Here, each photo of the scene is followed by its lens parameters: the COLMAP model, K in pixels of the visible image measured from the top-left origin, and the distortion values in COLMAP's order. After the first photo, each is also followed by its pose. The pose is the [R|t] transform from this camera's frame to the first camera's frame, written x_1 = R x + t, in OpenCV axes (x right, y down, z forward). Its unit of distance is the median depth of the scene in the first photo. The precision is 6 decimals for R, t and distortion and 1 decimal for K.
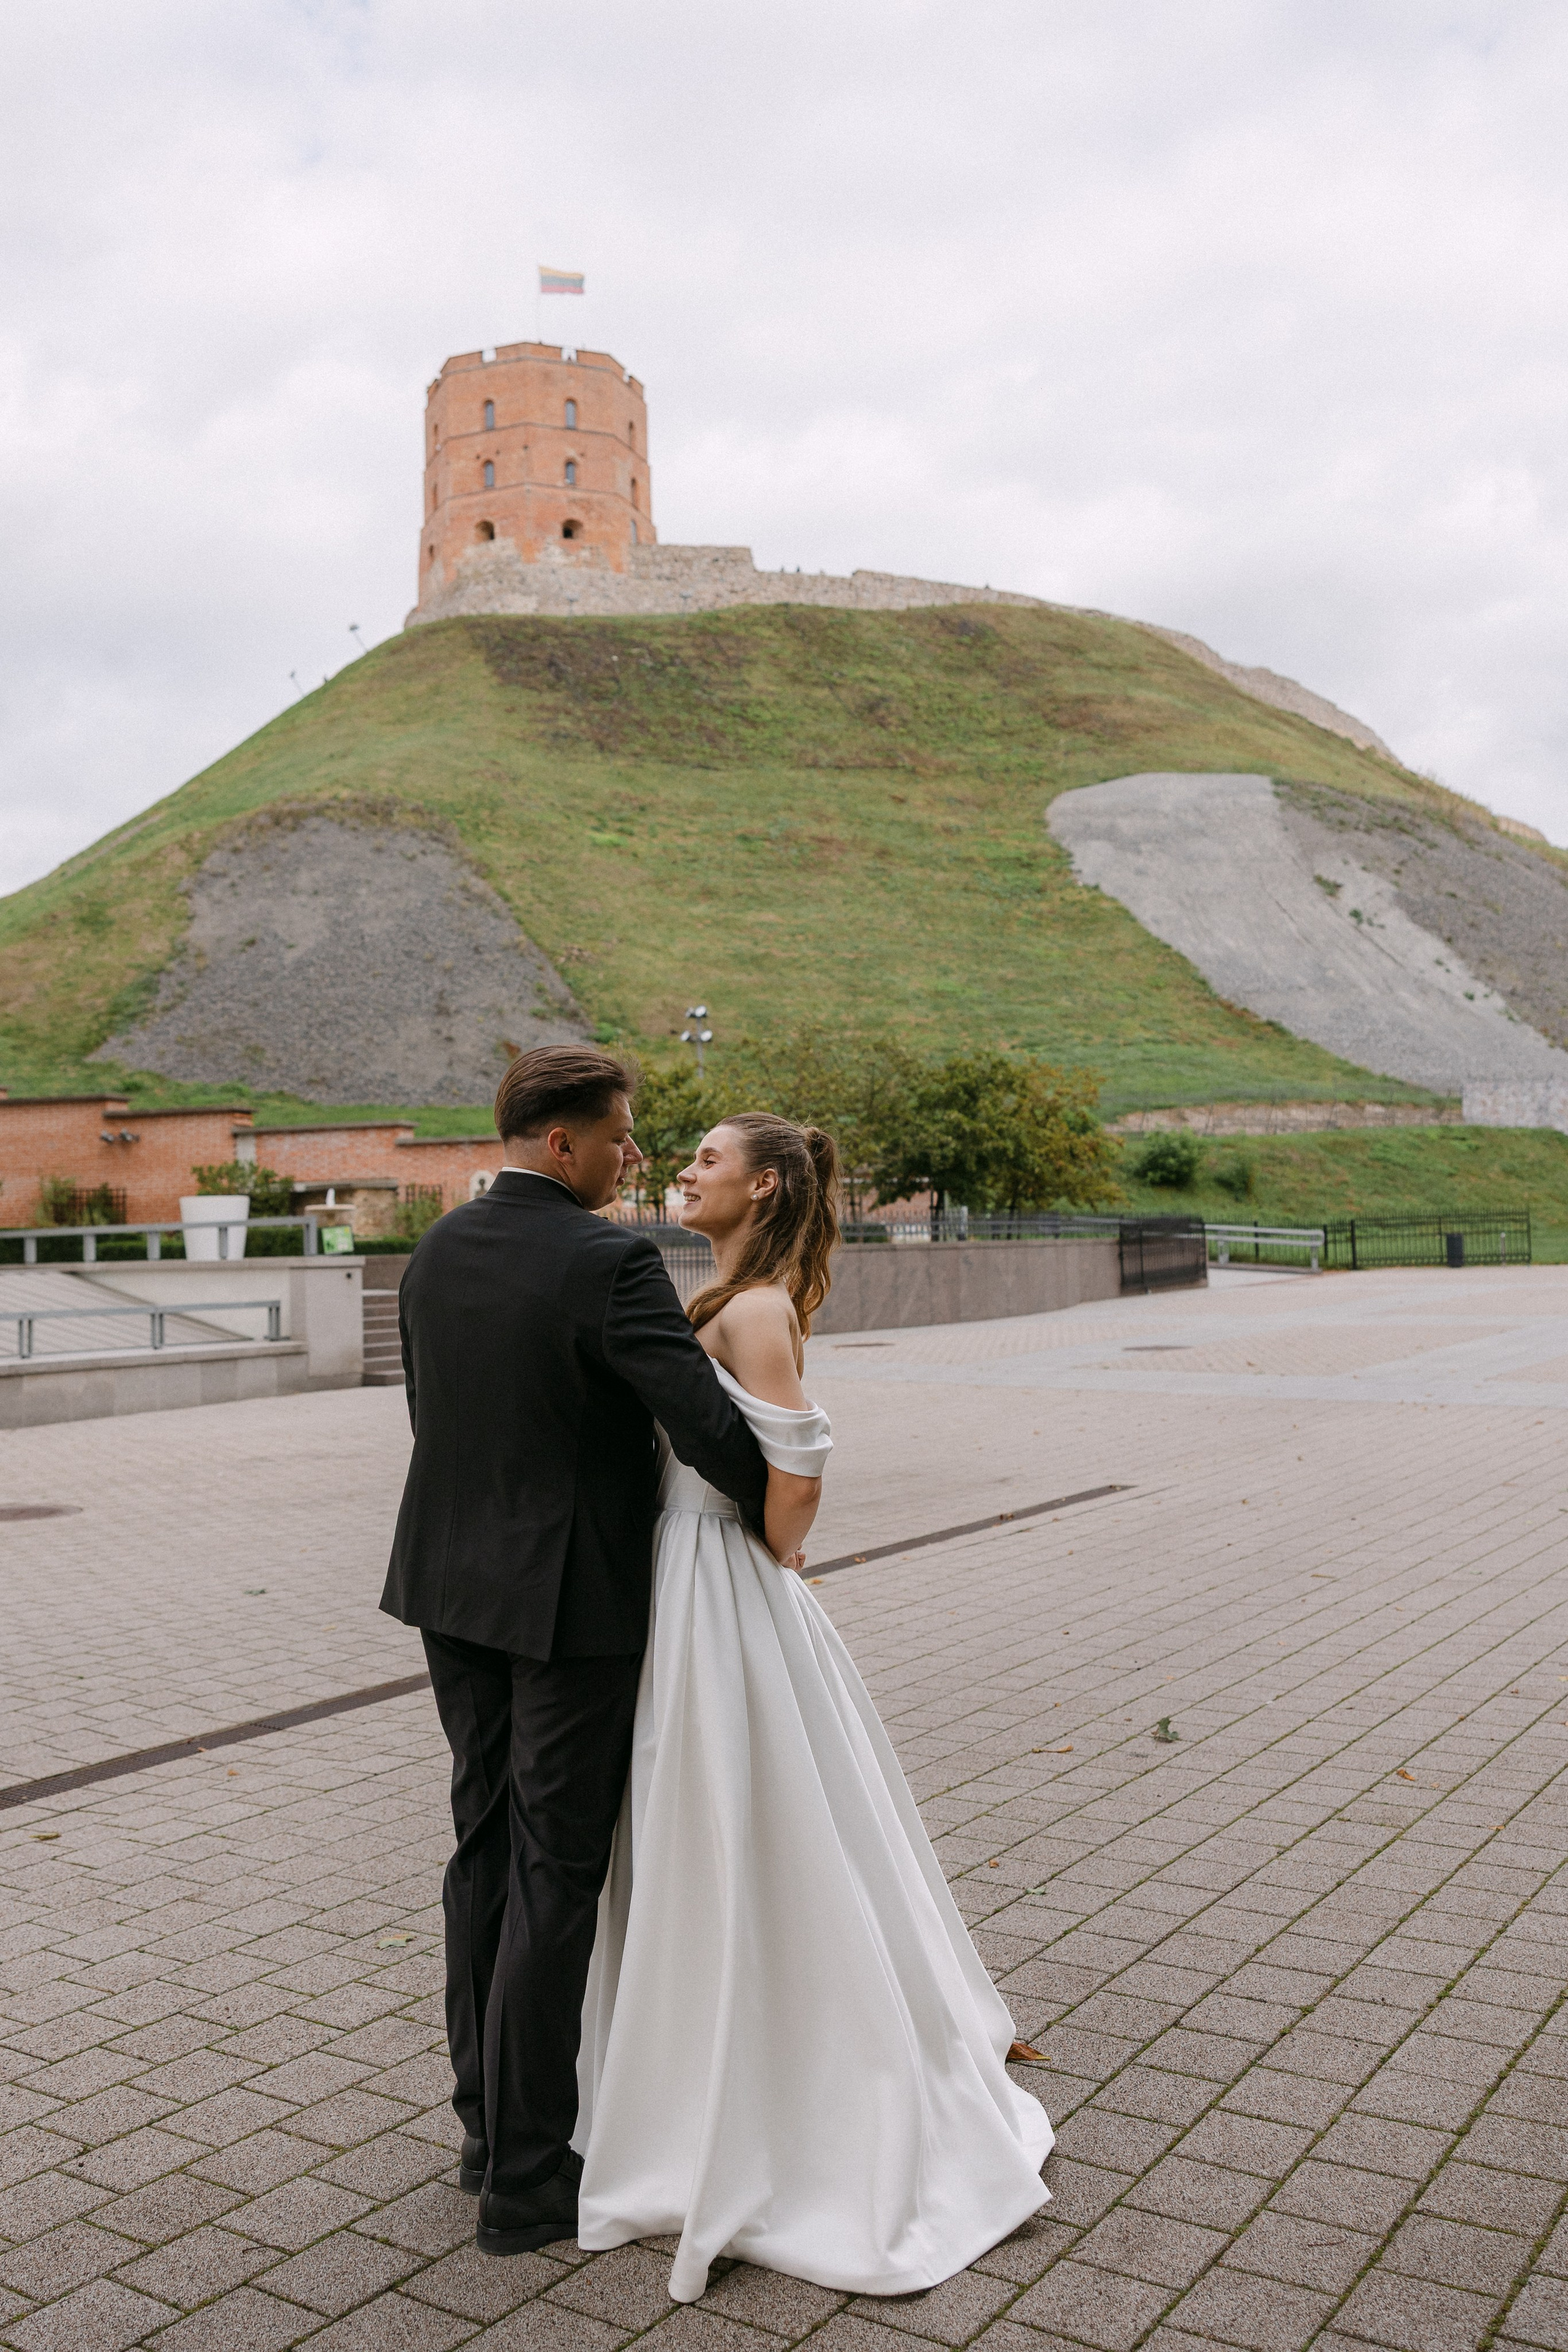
lens RADIAL K [[2063.3, 0, 785.4], [0, 2063.3, 1127.2], [0, 0, 1]] dist [0.008805, 0.007211]
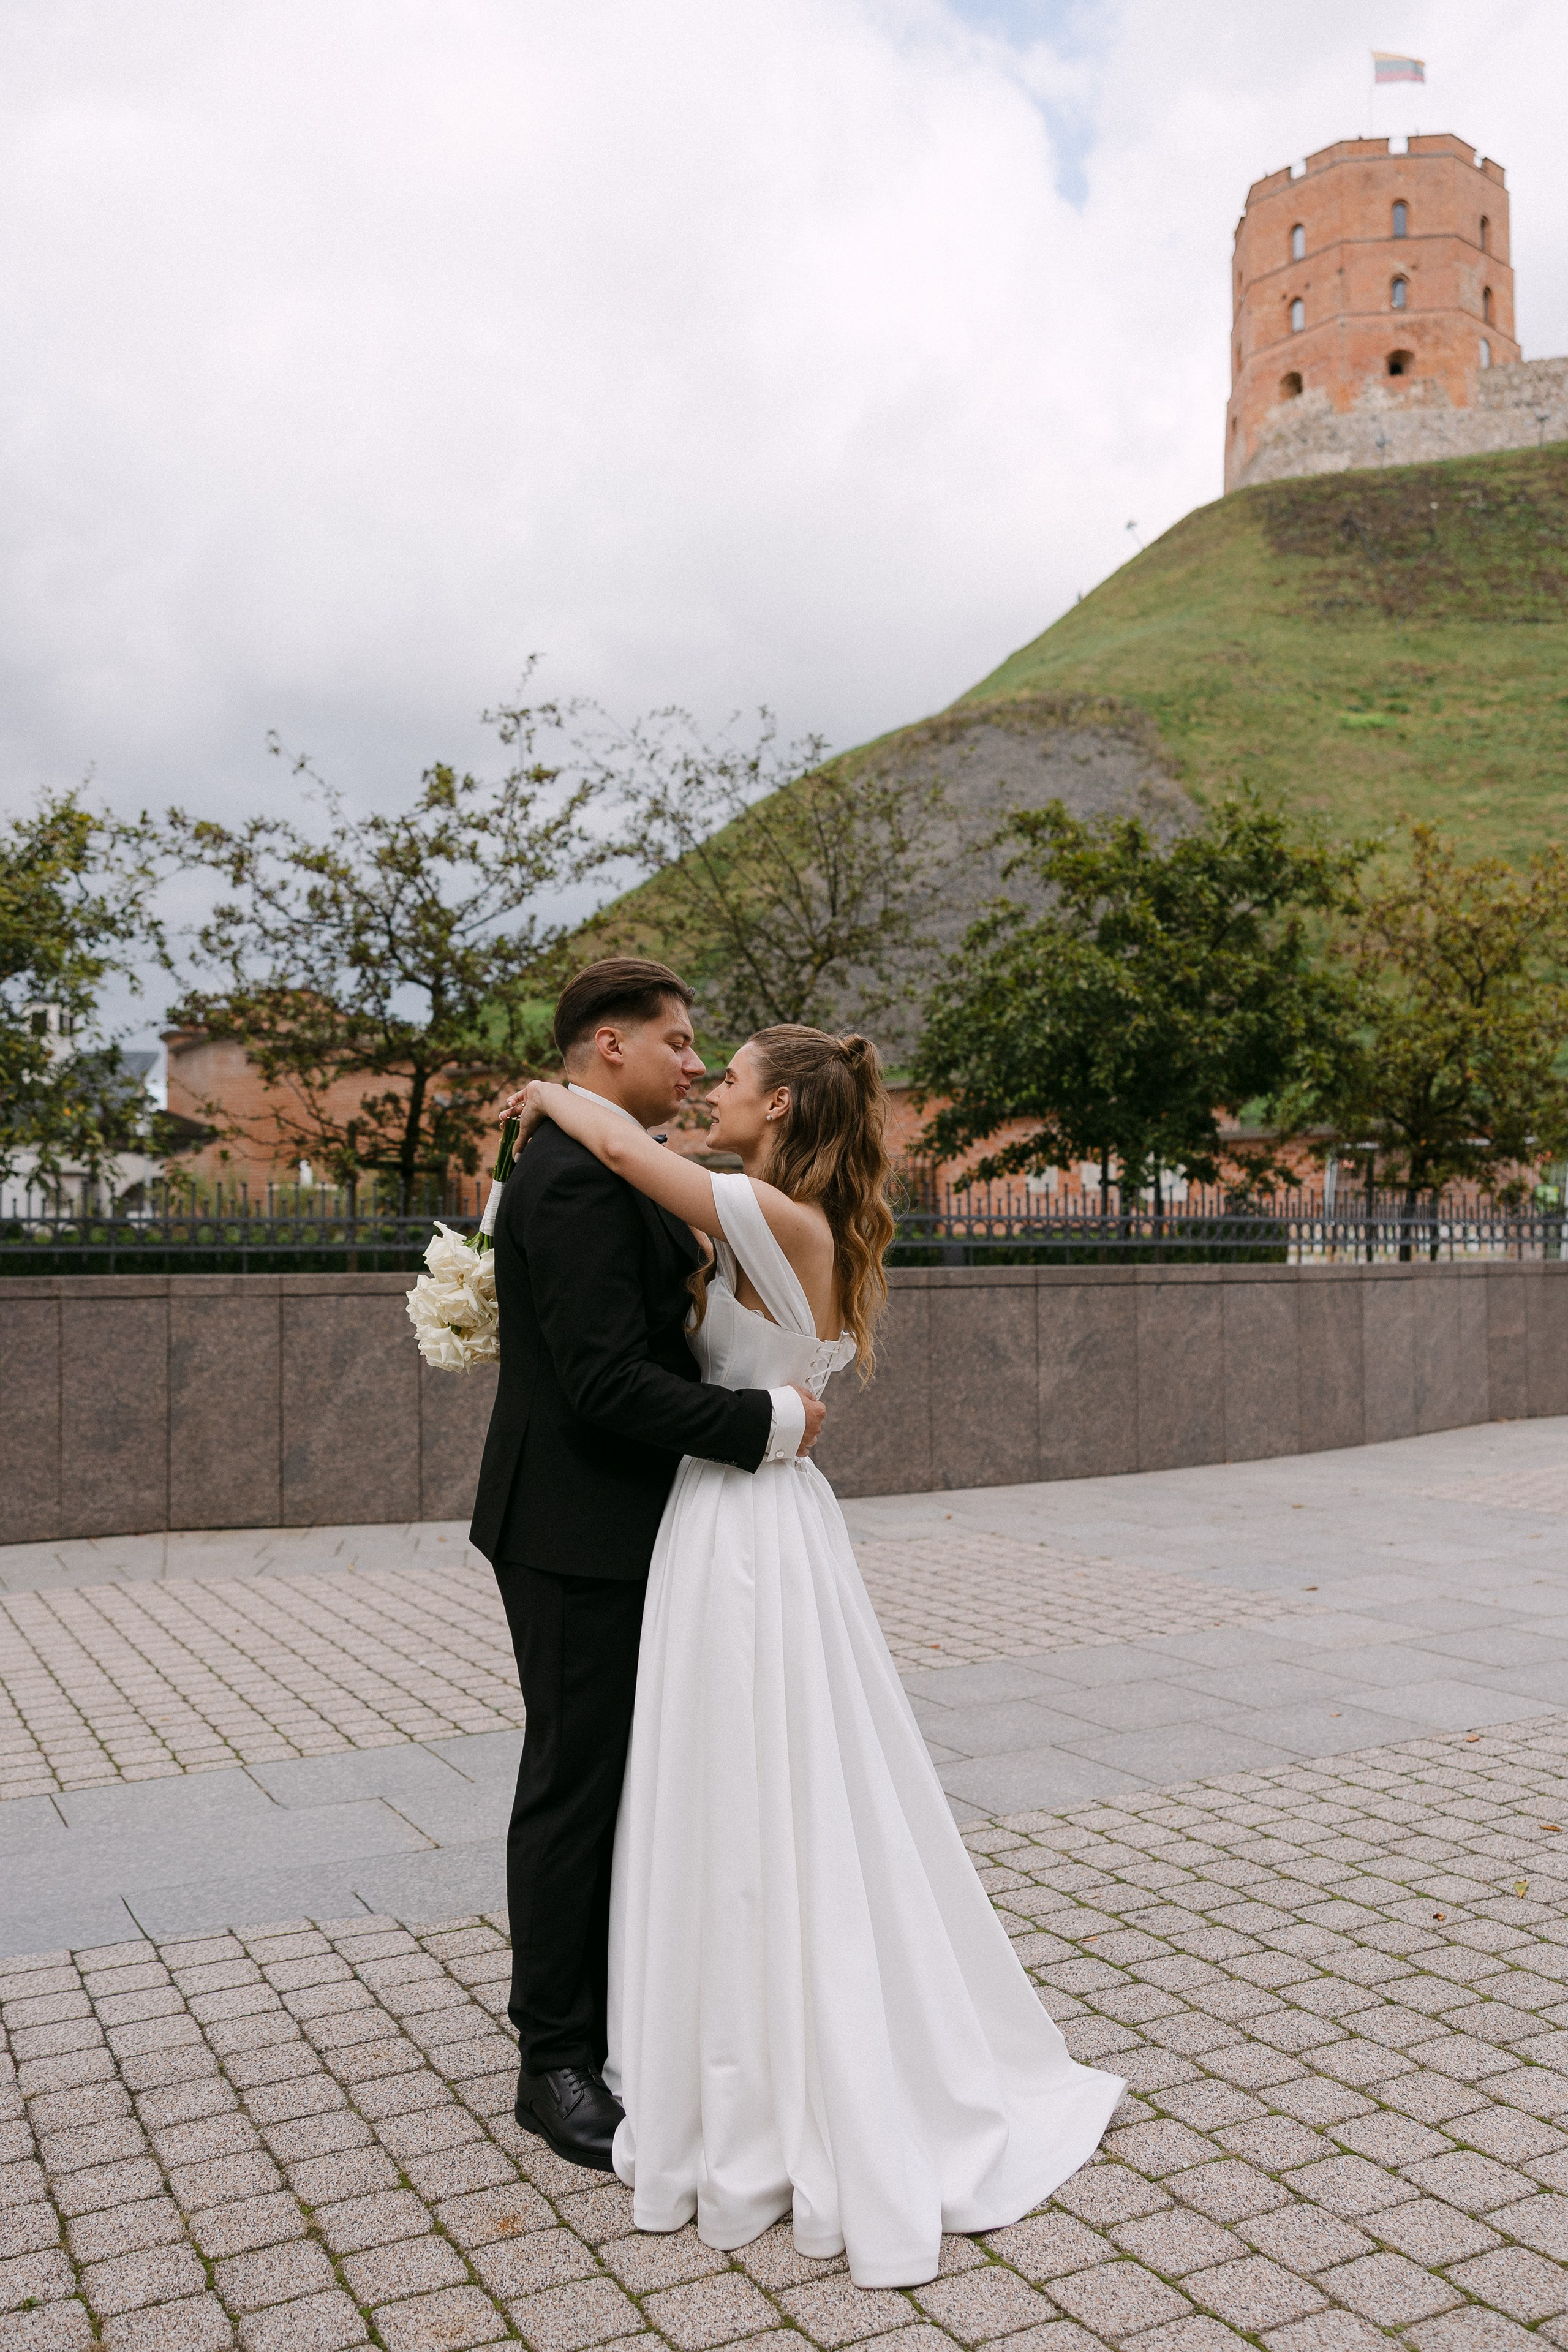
lens RADIAL K [[1982.1, 0, 832.3], [0, 1982.1, 1215.0], [0, 0, 1]] dist [0.008404, -0.005272]
pose [[0.881636, 0.002670, -0.471923, 0.072008], [0.018681, 0.999003, 0.040552, 0.009055], [0.471560, -0.044568, 0.880707, 0.203555]]
